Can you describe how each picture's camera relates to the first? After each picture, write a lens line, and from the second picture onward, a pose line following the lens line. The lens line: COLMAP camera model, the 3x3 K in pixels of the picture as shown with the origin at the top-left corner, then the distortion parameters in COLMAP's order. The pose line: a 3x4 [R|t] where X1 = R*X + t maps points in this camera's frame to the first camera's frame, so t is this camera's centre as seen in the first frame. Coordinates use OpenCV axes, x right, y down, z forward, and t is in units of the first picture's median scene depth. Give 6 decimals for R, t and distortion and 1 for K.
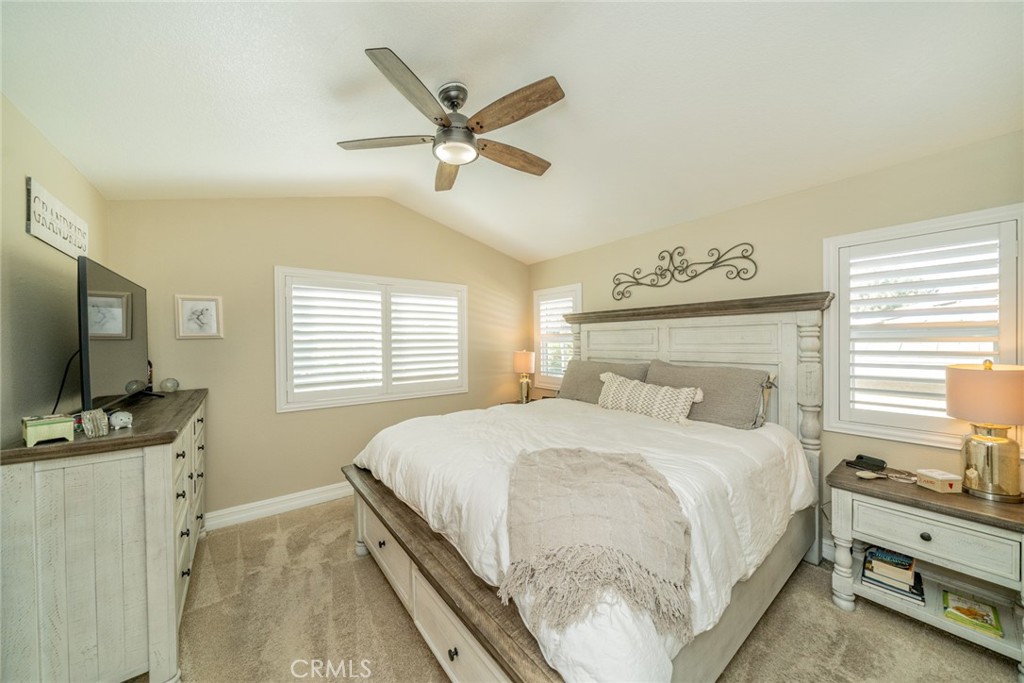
lens RADIAL K [[348.3, 0, 511.3], [0, 348.3, 344.4], [0, 0, 1]] dist [-0.007796, -0.000081]
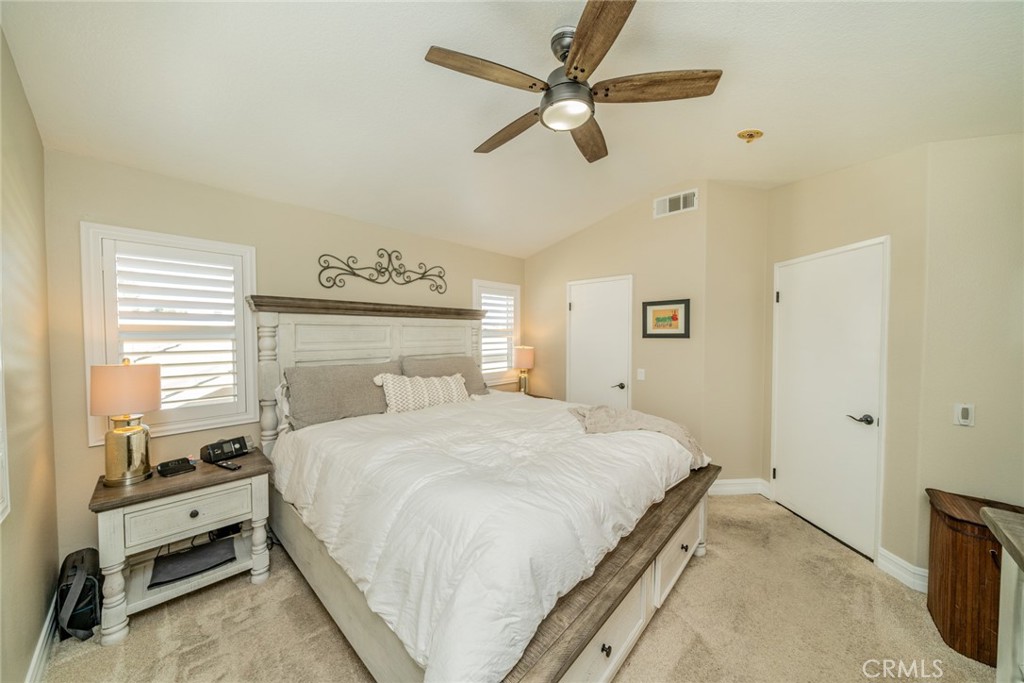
lens RADIAL K [[348.3, 0, 512.2], [0, 348.3, 336.9], [0, 0, 1]] dist [-0.007796, -0.000081]
pose [[-0.168507, 0.006540, 0.985679, -0.620589], [0.023047, 0.999731, -0.002693, -0.002614], [-0.985431, 0.022263, -0.168612, 0.808455]]
